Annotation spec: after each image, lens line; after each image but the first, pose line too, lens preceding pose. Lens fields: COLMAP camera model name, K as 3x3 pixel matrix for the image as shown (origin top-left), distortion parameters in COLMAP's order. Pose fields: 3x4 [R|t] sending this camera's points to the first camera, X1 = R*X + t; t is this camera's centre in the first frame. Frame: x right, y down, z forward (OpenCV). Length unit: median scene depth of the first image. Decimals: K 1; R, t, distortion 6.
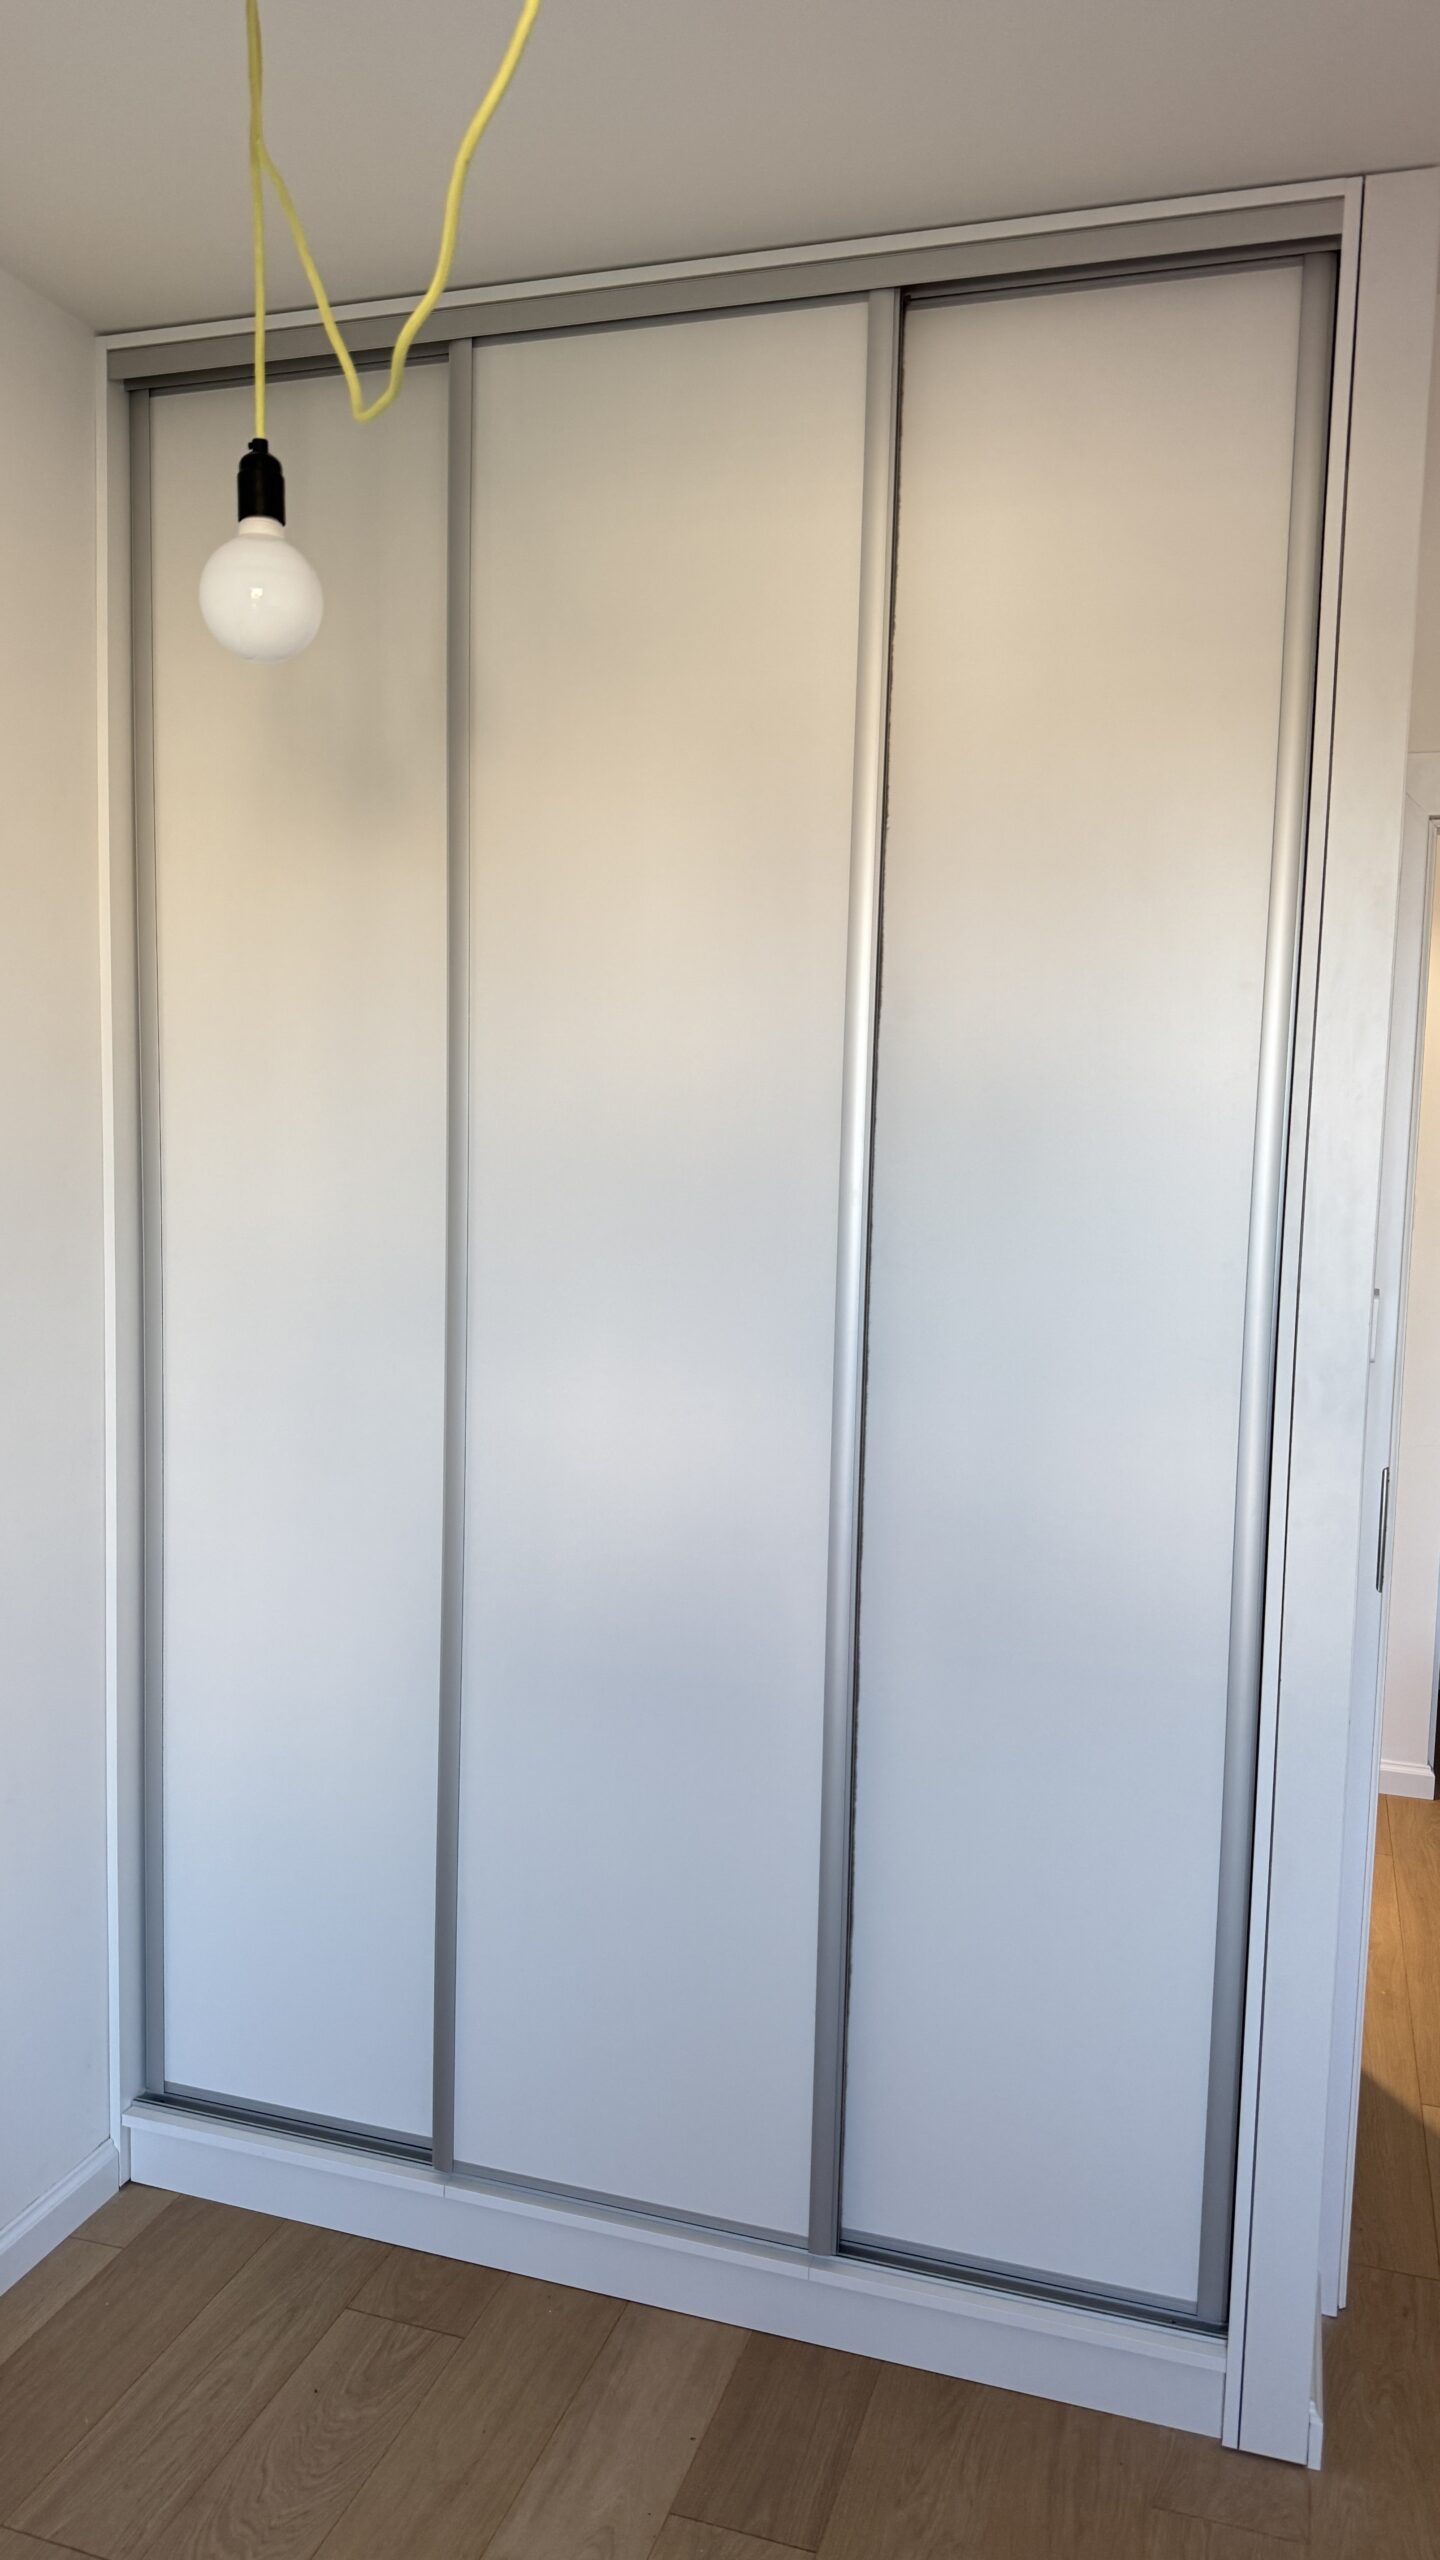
lens RADIAL K [[1830.9, 0, 701.4], [0, 1830.9, 1282.2], [0, 0, 1]] dist [0.010357, 0.002702]
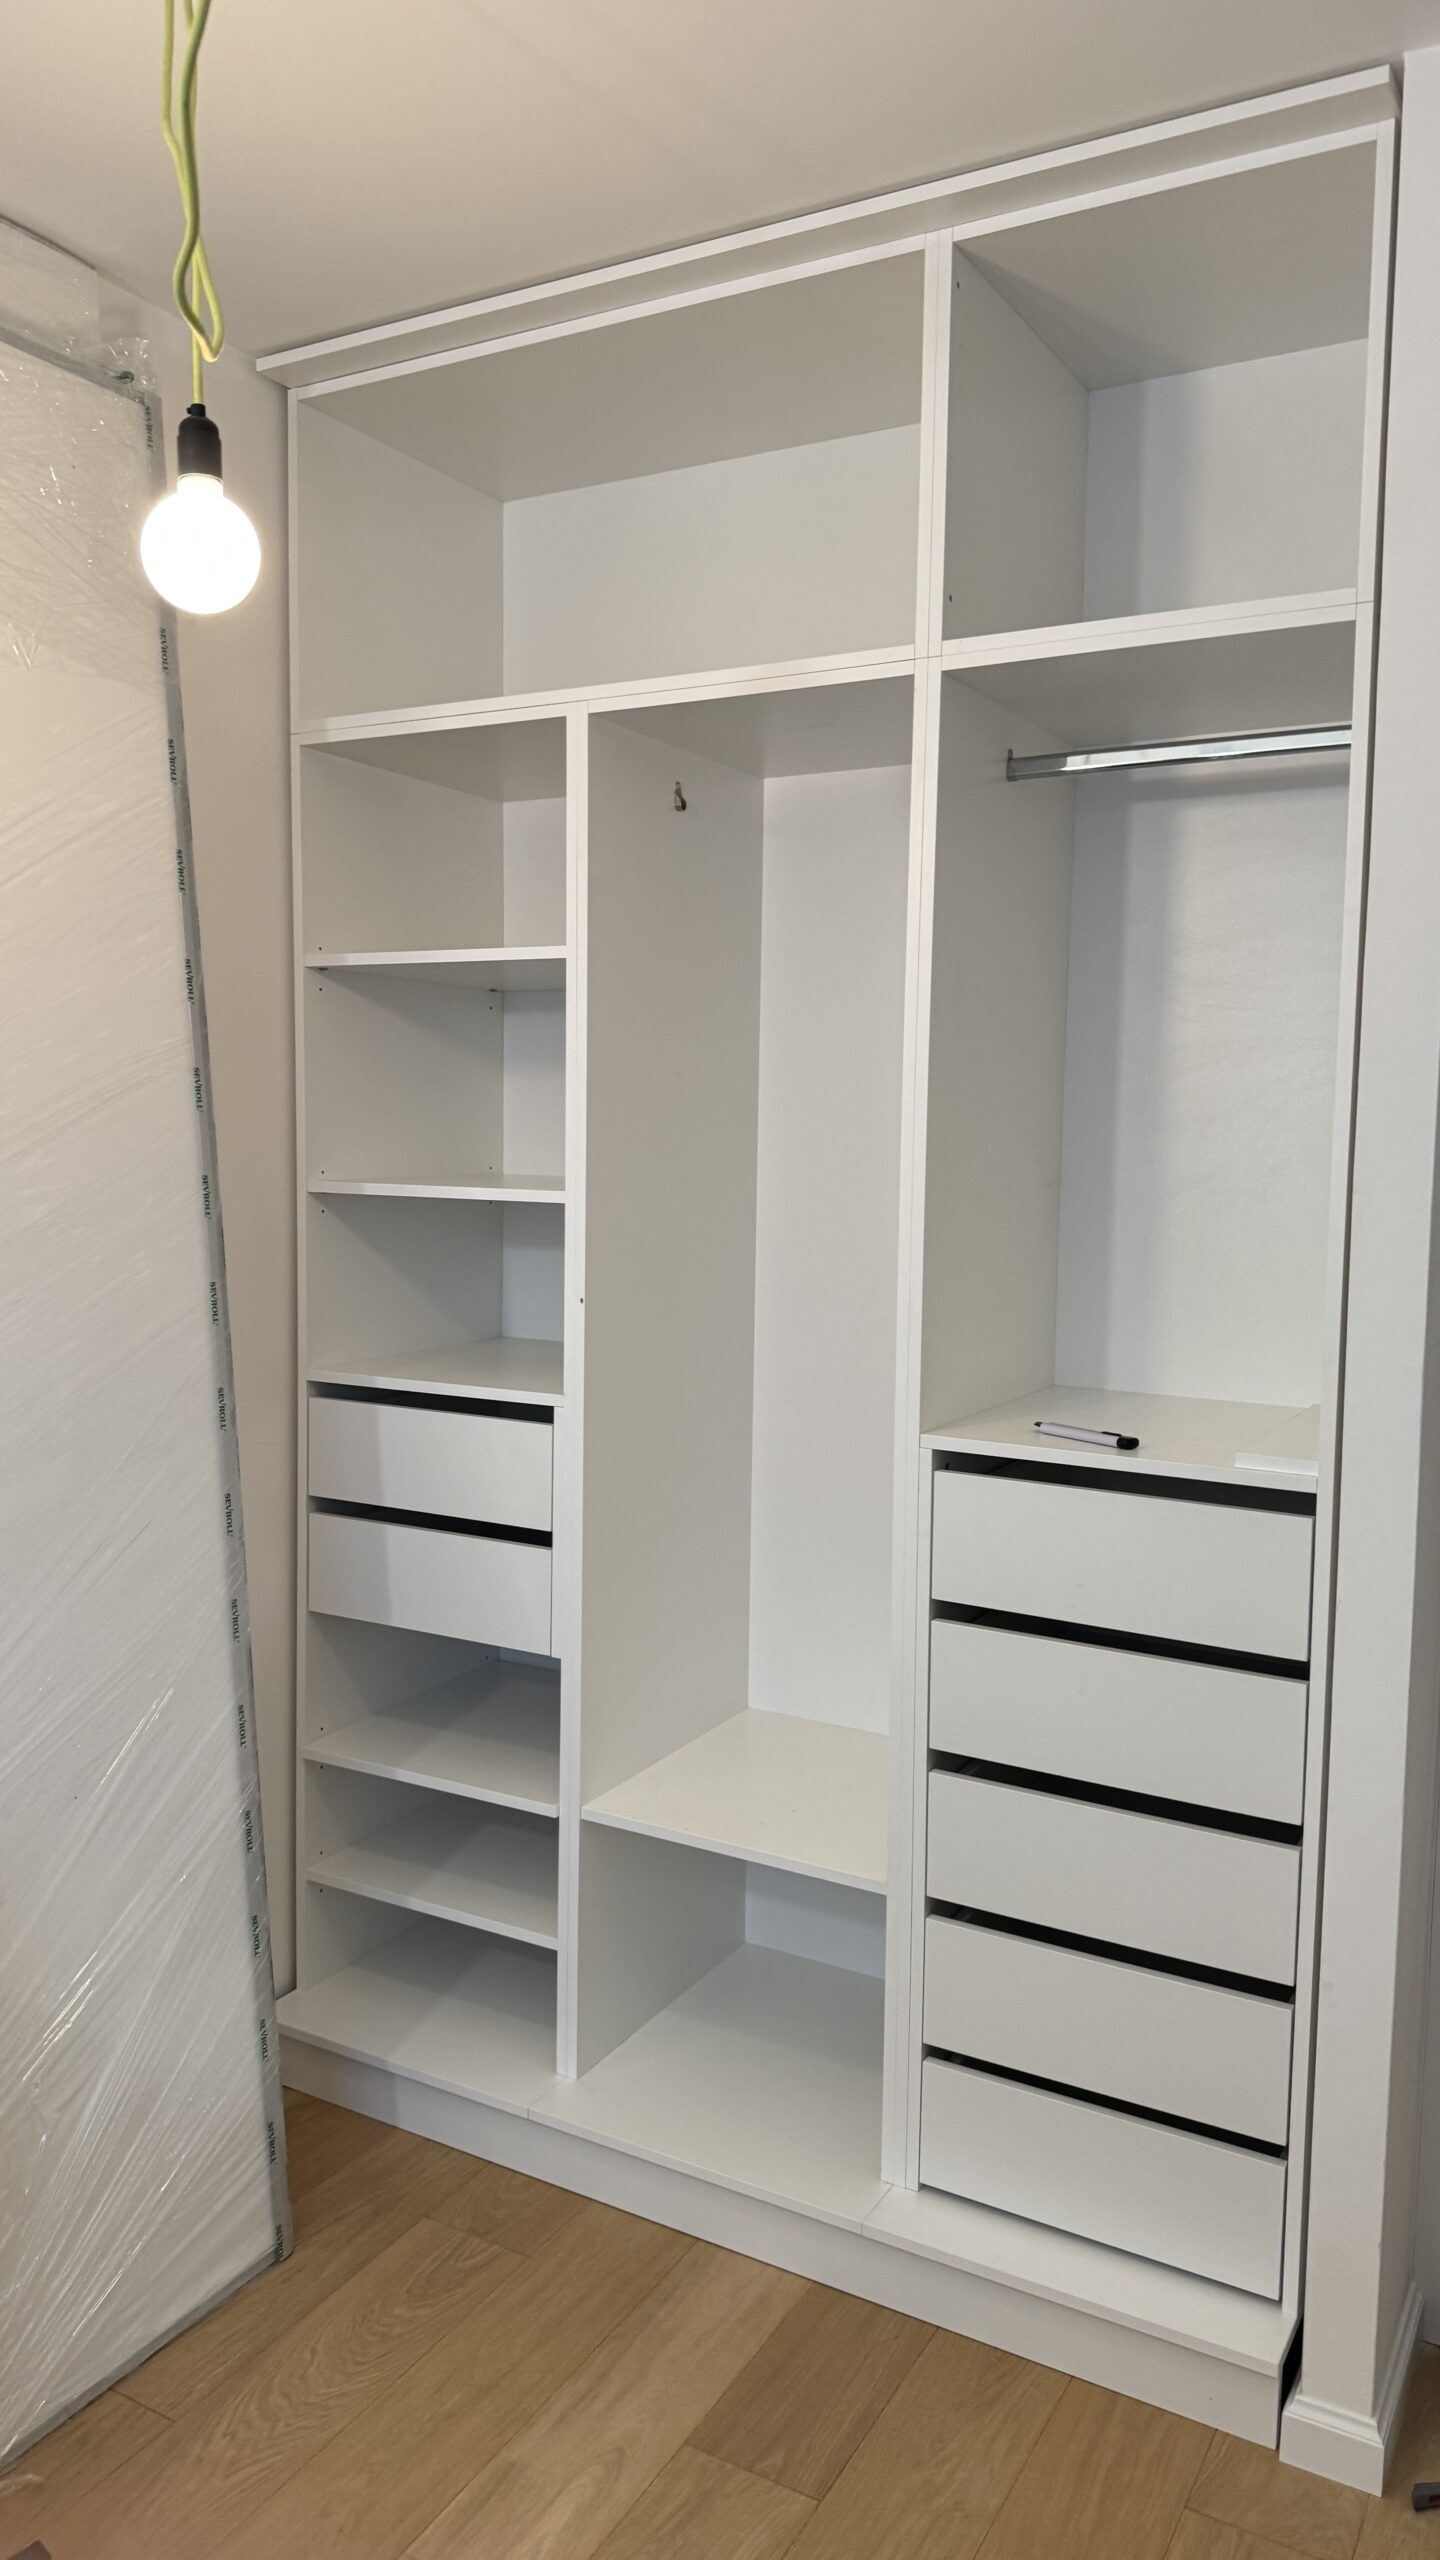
lens RADIAL K [[1830.9, 0, 737.7], [0, 1830.9, 1271.3], [0, 0, 1]] dist [0.010357, 0.002702]
pose [[0.980563, 0.009289, -0.195983, 0.188013], [-0.011624, 0.999874, -0.010767, 0.036100], [0.195858, 0.012836, 0.980548, 0.011227]]
